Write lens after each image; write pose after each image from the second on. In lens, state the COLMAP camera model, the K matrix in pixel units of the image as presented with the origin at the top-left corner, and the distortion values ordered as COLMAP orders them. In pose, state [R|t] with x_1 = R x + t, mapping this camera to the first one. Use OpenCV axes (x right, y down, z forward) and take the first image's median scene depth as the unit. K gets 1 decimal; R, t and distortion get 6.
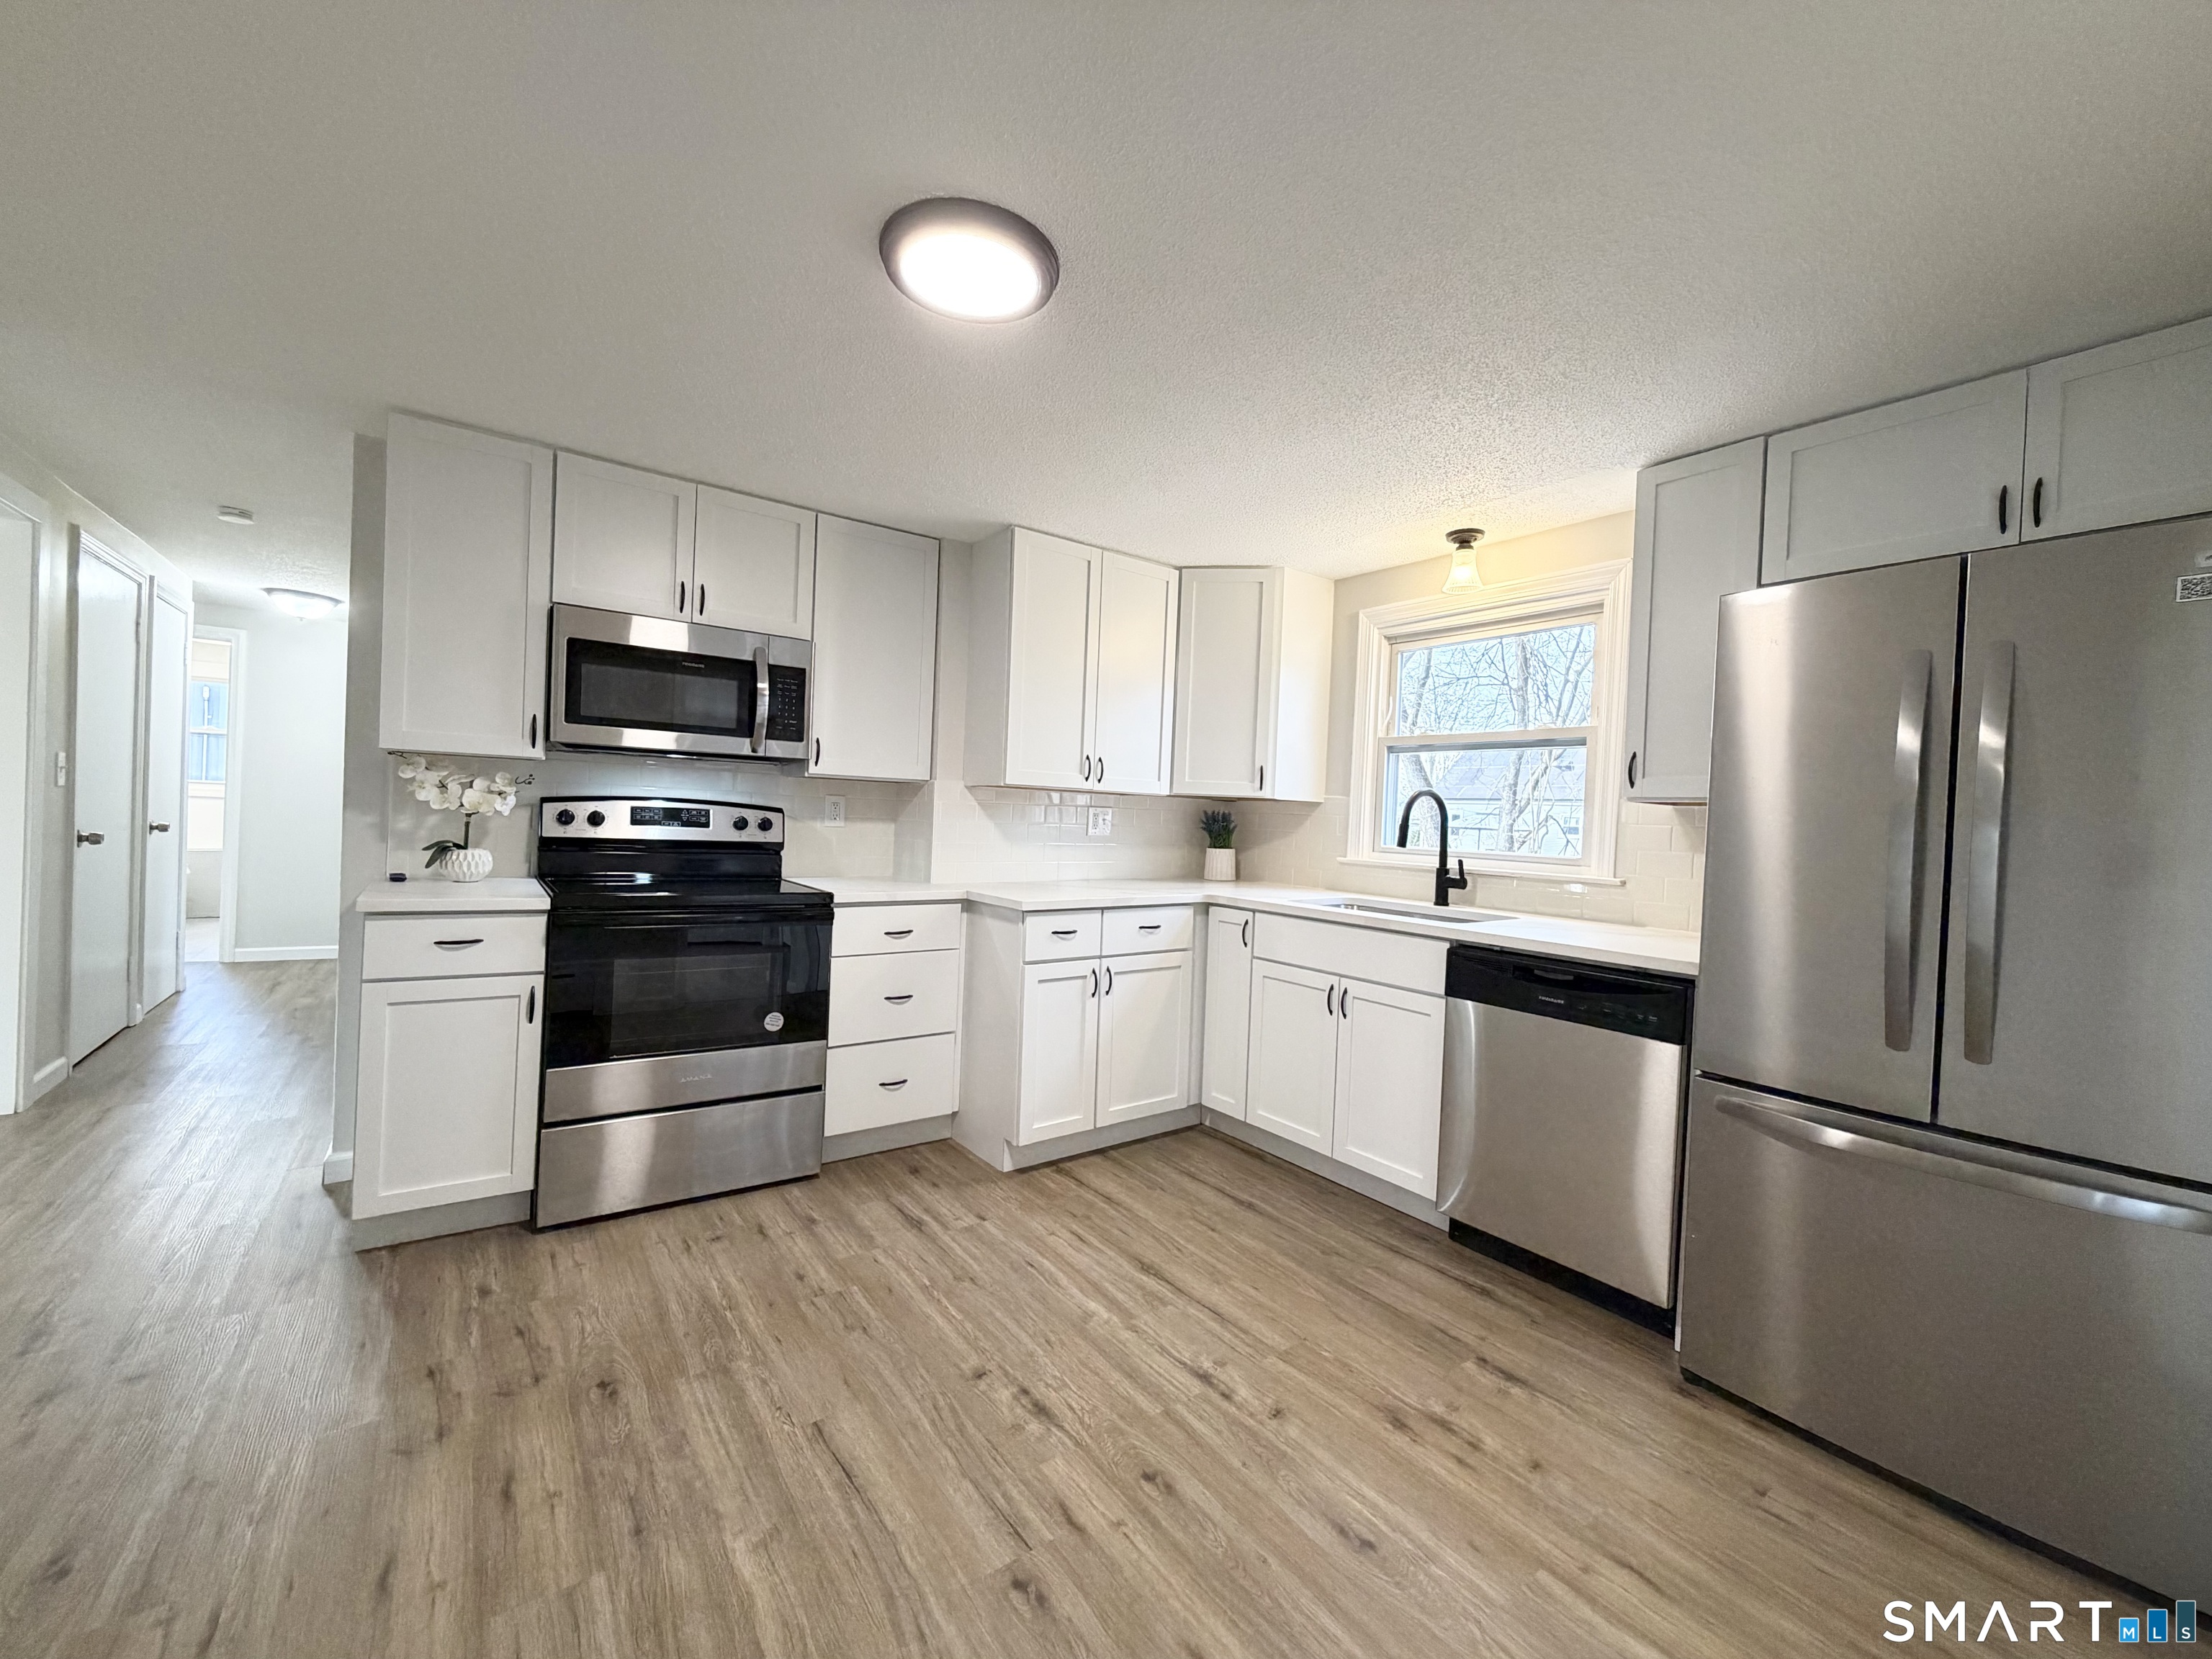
lens RADIAL K [[882.5, 0, 1118.4], [0, 882.5, 830.4], [0, 0, 1]] dist [-0.001629, 0.001087]
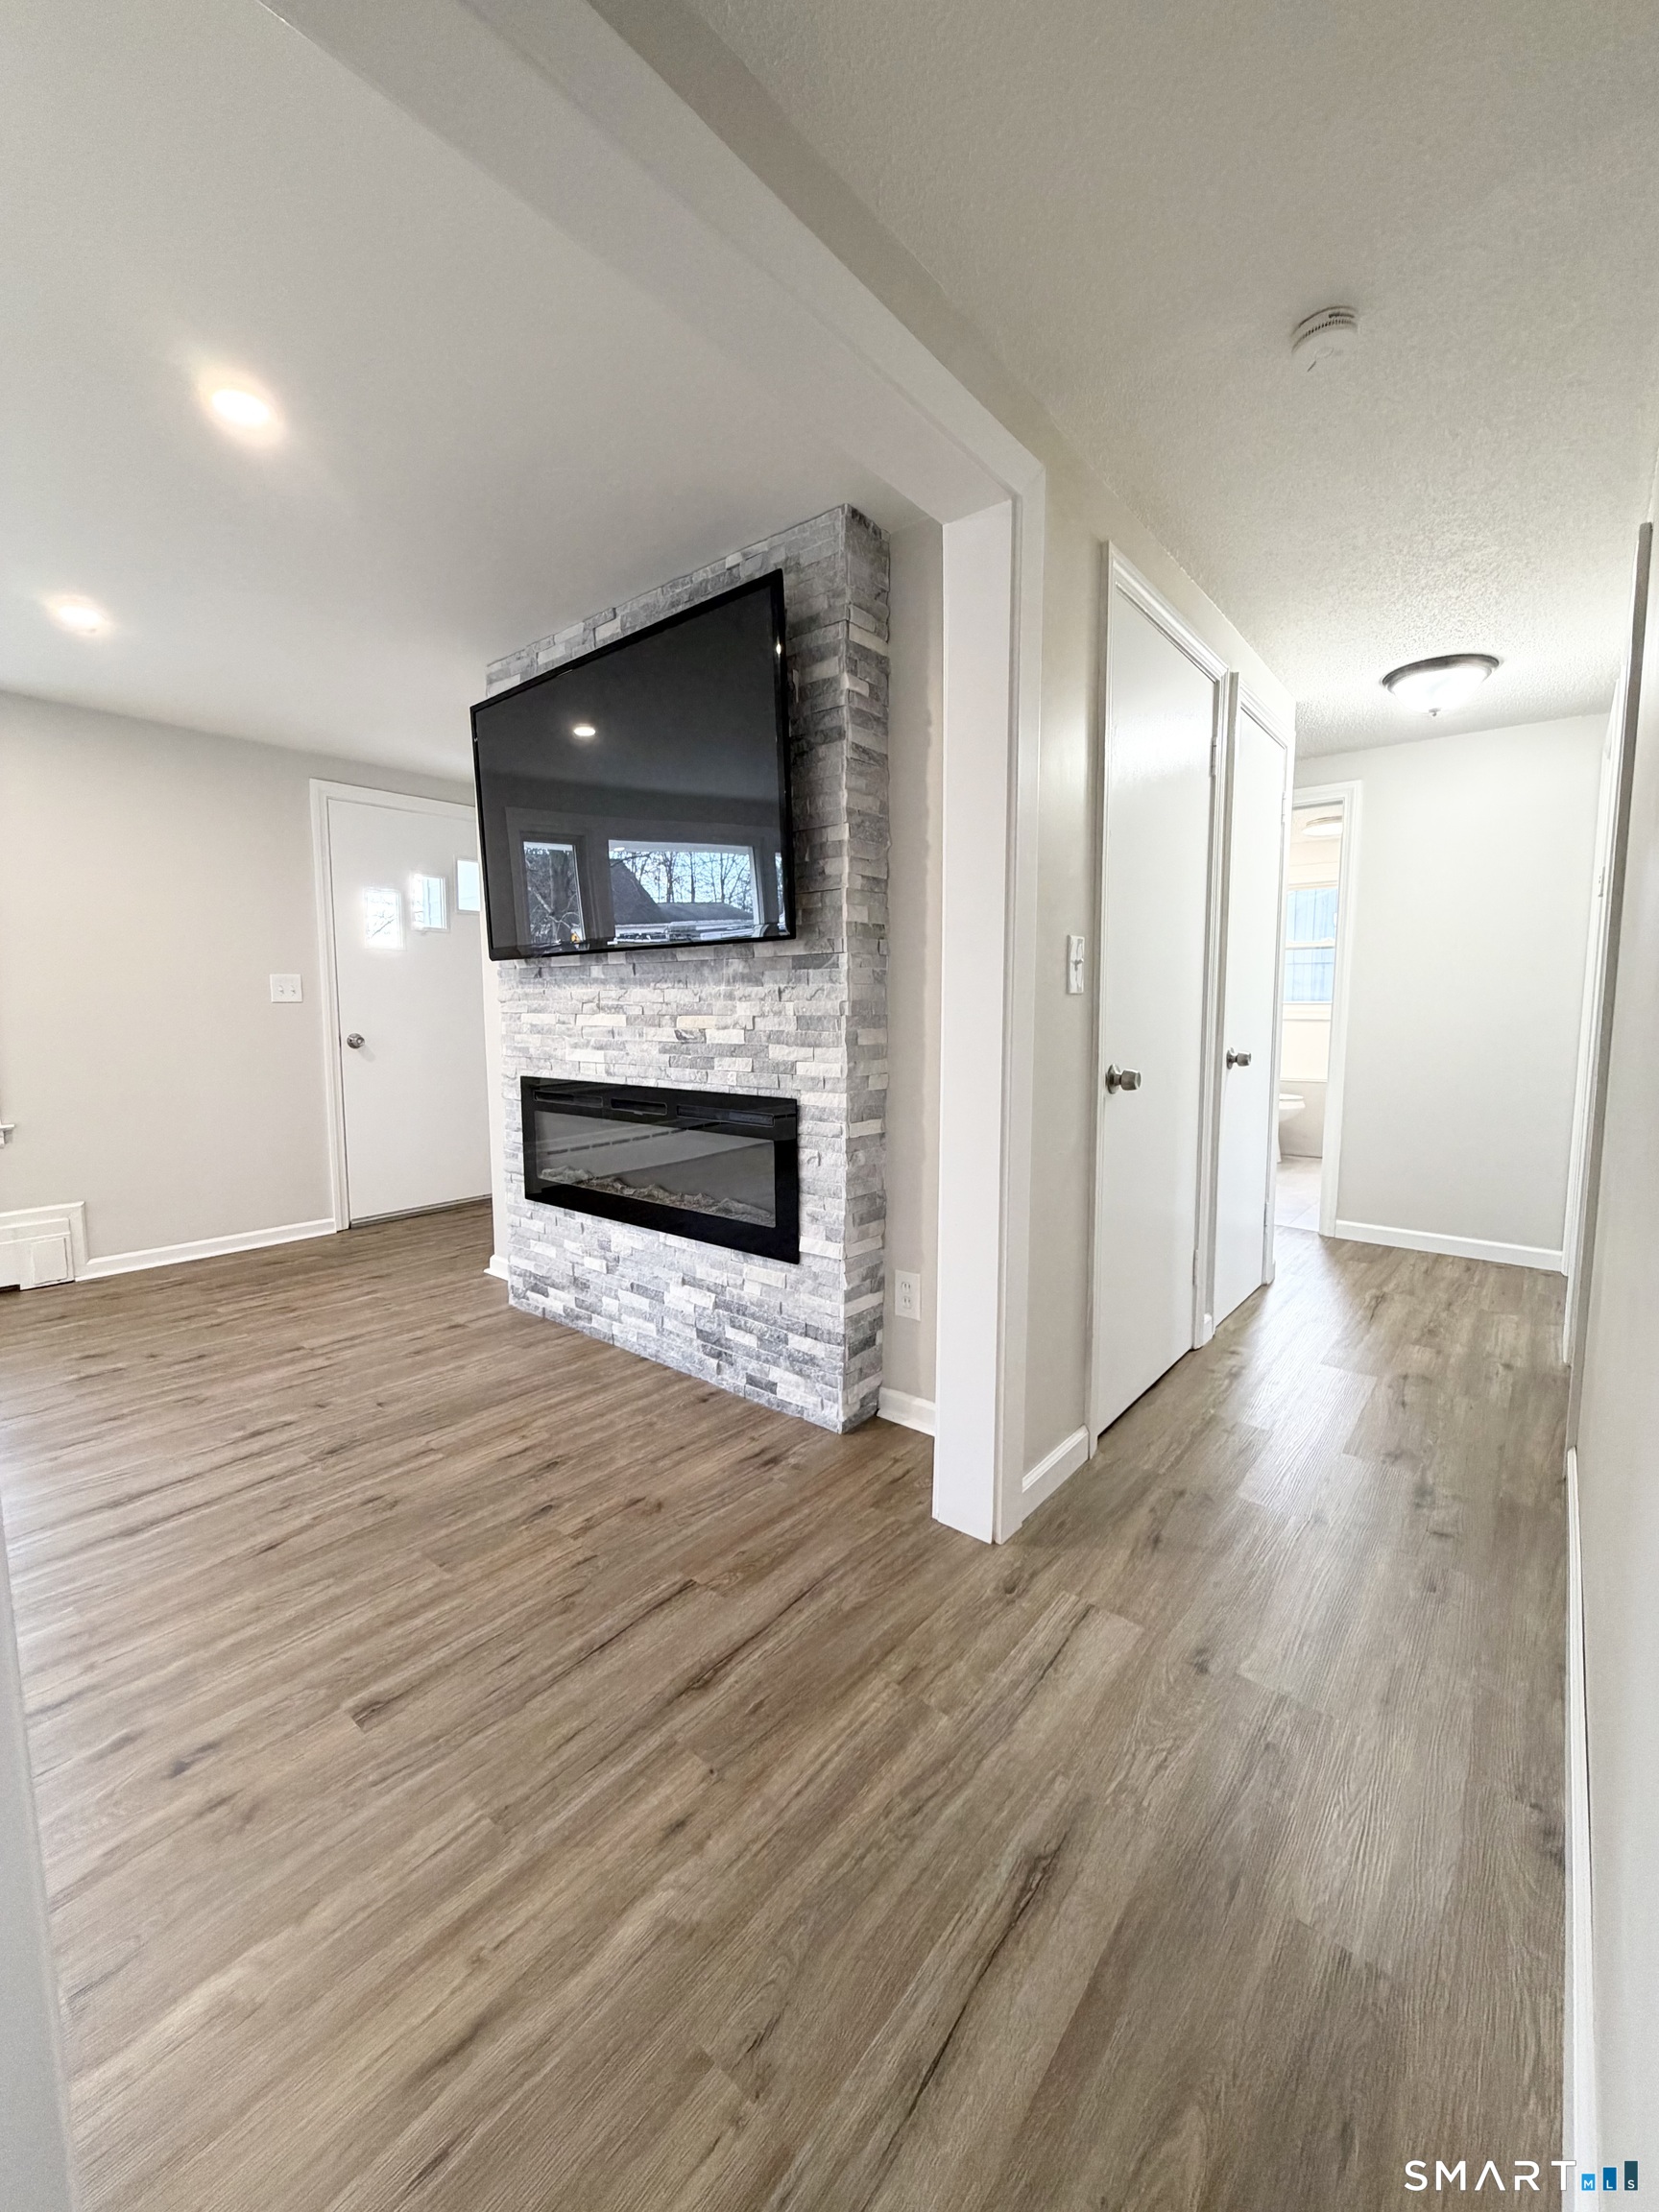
lens RADIAL K [[882.5, 0, 824.6], [0, 882.5, 1093.1], [0, 0, 1]] dist [-0.001629, 0.001087]
pose [[0.233366, 0.045864, -0.971307, -0.747192], [-0.001445, 0.998902, 0.046820, -0.012741], [0.972388, -0.009523, 0.233176, 0.791400]]
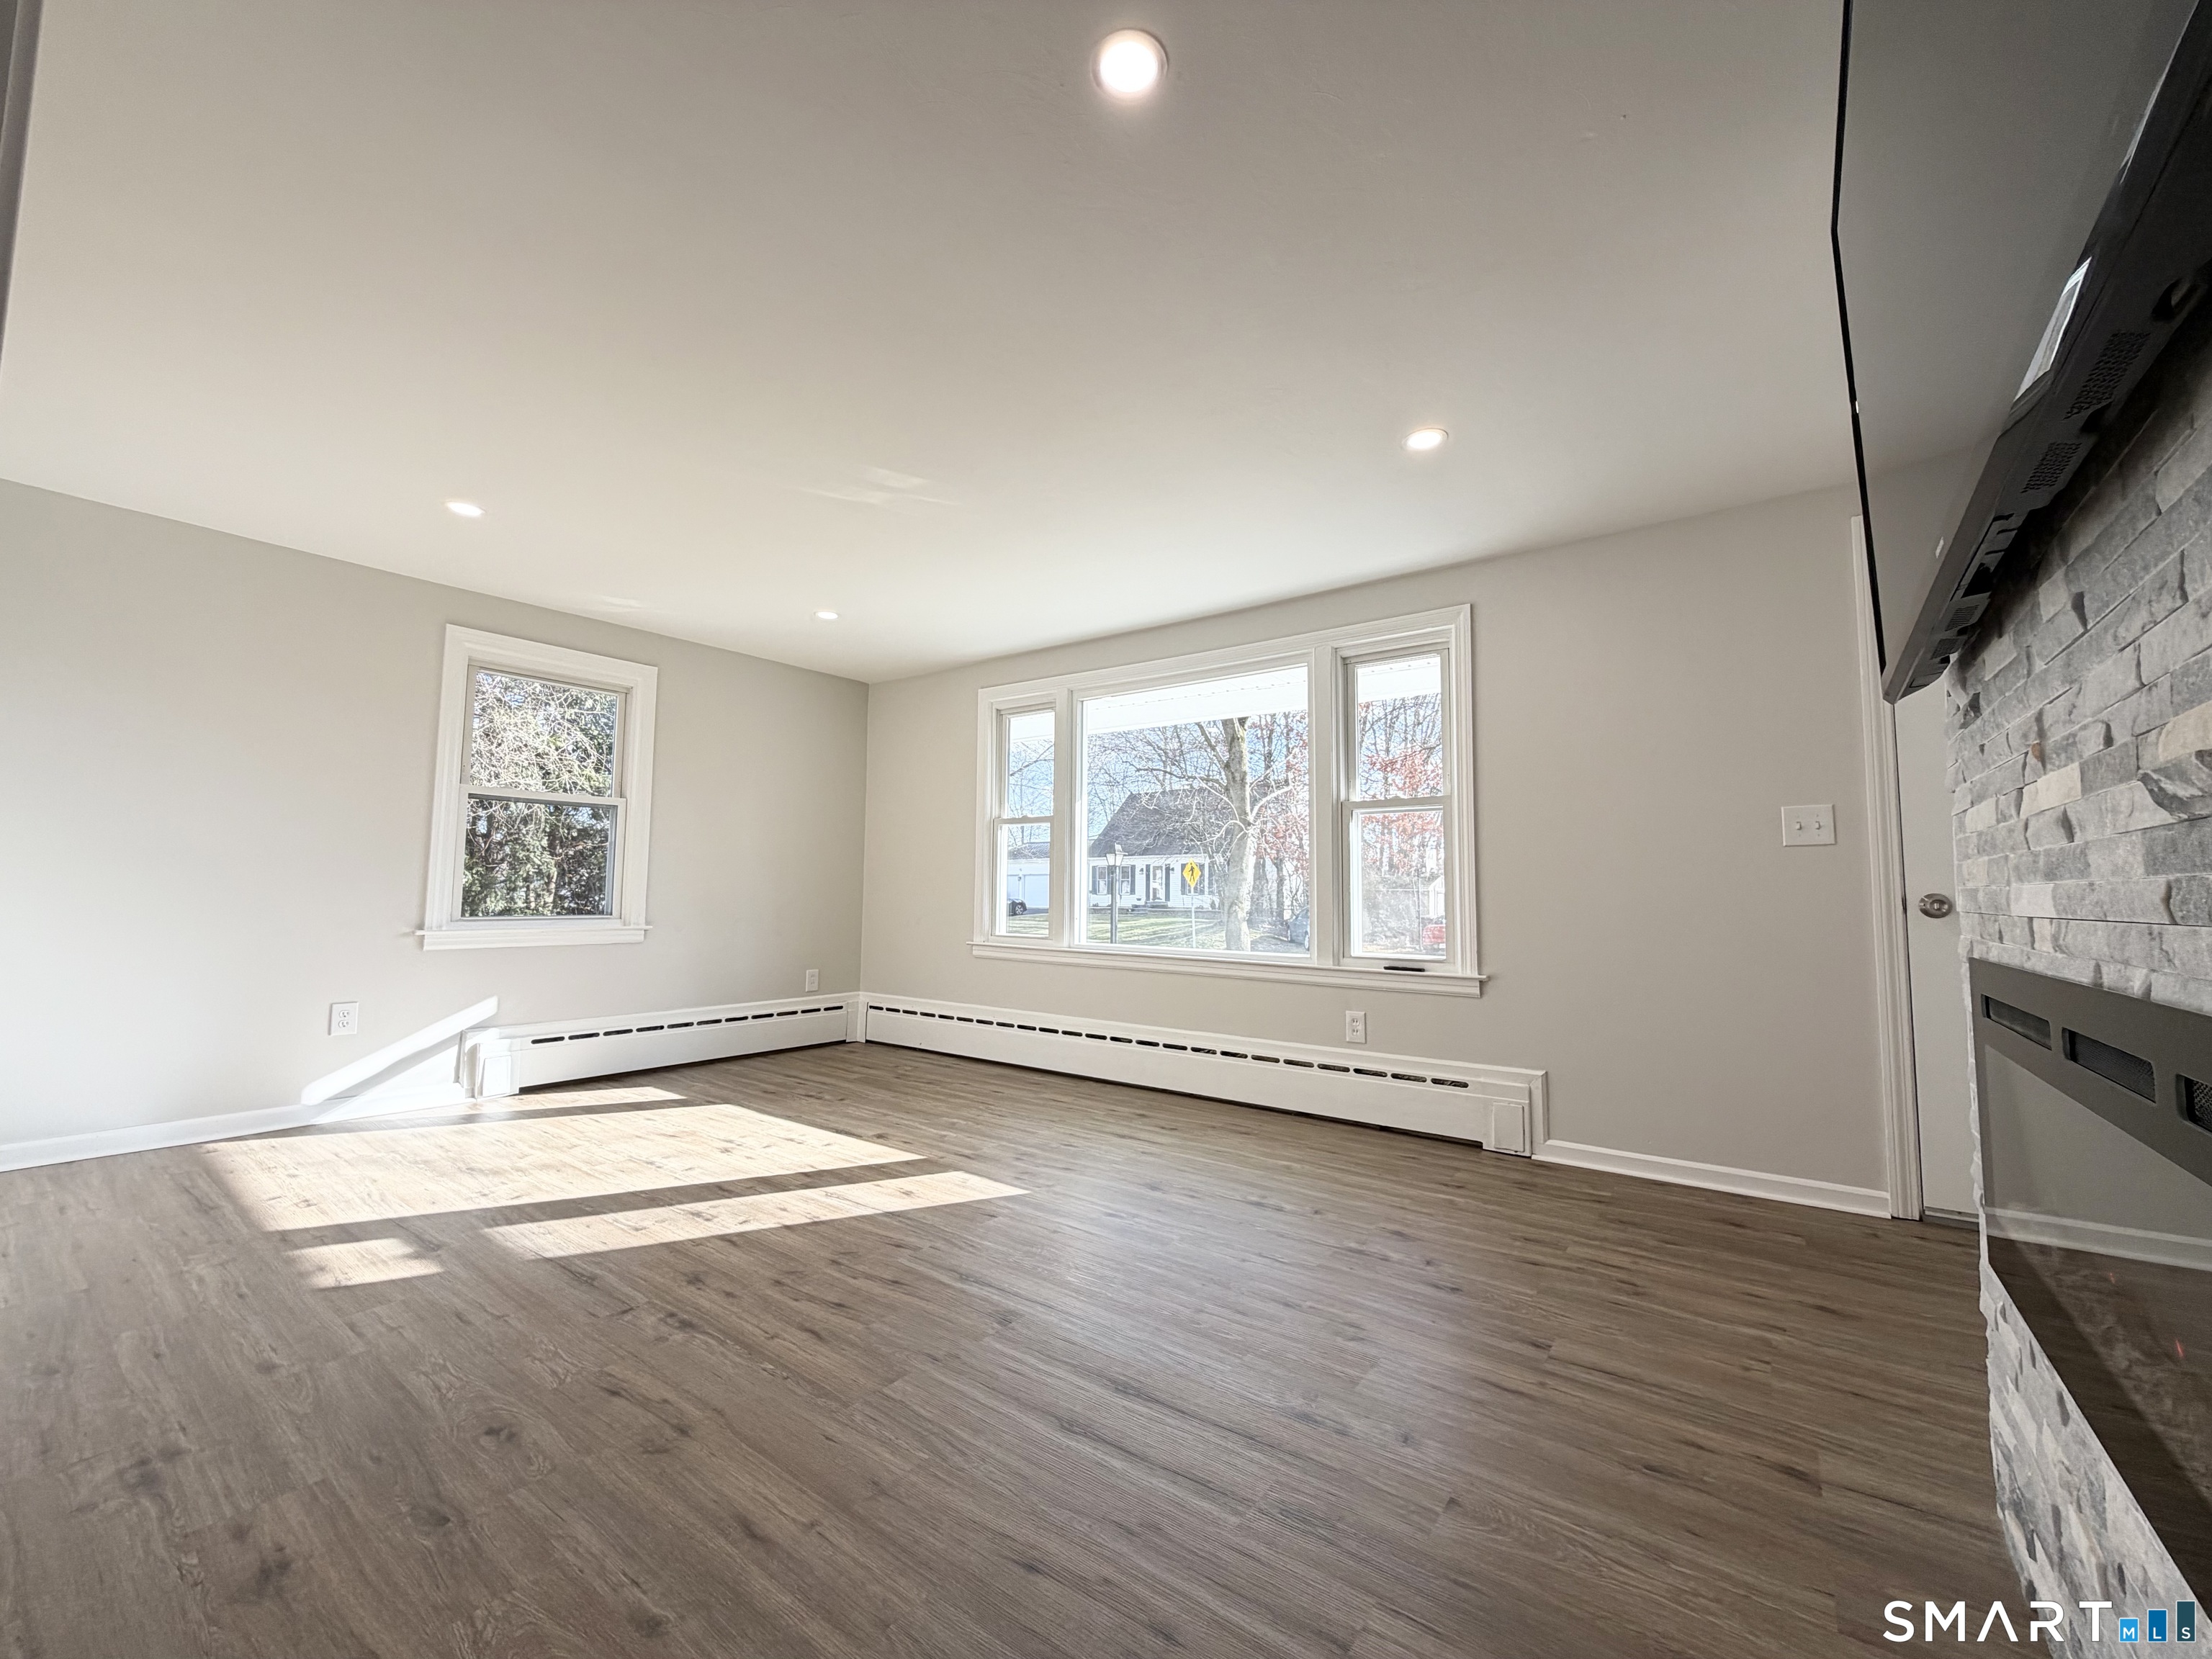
lens RADIAL K [[882.5, 0, 1119.0], [0, 882.5, 830.7], [0, 0, 1]] dist [-0.001629, 0.001087]
pose [[-0.955894, -0.079429, -0.282767, -1.323532], [-0.059914, 0.995228, -0.077018, 0.014097], [0.287535, -0.056679, -0.956092, 0.993803]]
